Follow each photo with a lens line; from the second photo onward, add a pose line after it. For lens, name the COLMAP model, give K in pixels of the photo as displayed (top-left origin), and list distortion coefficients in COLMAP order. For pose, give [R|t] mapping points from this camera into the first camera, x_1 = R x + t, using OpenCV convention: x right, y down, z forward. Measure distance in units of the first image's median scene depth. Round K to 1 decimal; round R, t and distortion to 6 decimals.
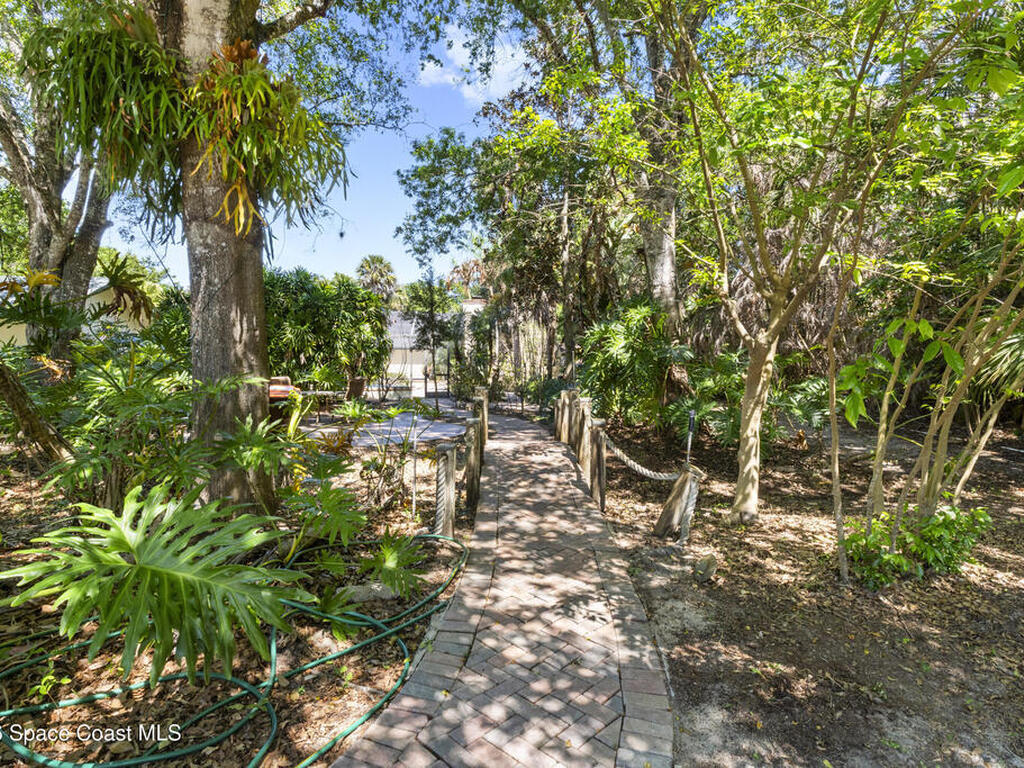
lens RADIAL K [[547.6, 0, 512.0], [0, 547.6, 384.0], [0, 0, 1]] dist [0.000548, -0.000289]
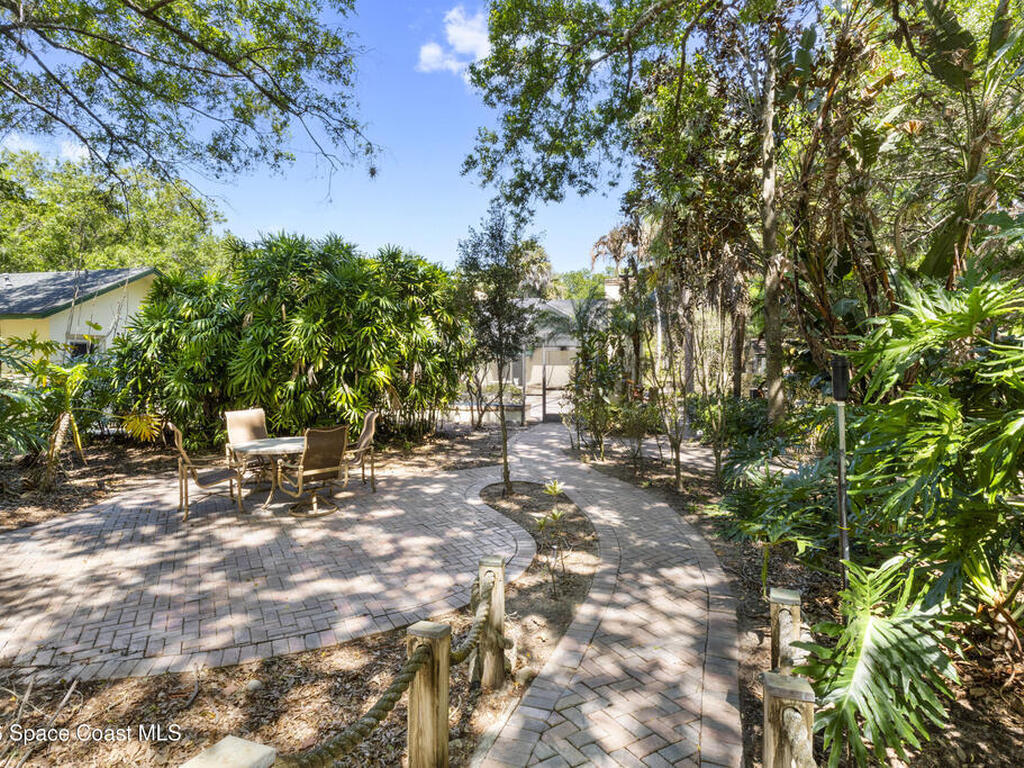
lens RADIAL K [[547.6, 0, 512.0], [0, 547.6, 384.0], [0, 0, 1]] dist [0.000548, -0.000289]
pose [[0.947896, 0.011414, -0.318375, 0.029198], [-0.007368, 0.999876, 0.013909, -0.037506], [0.318494, -0.010839, 0.947863, 0.381805]]
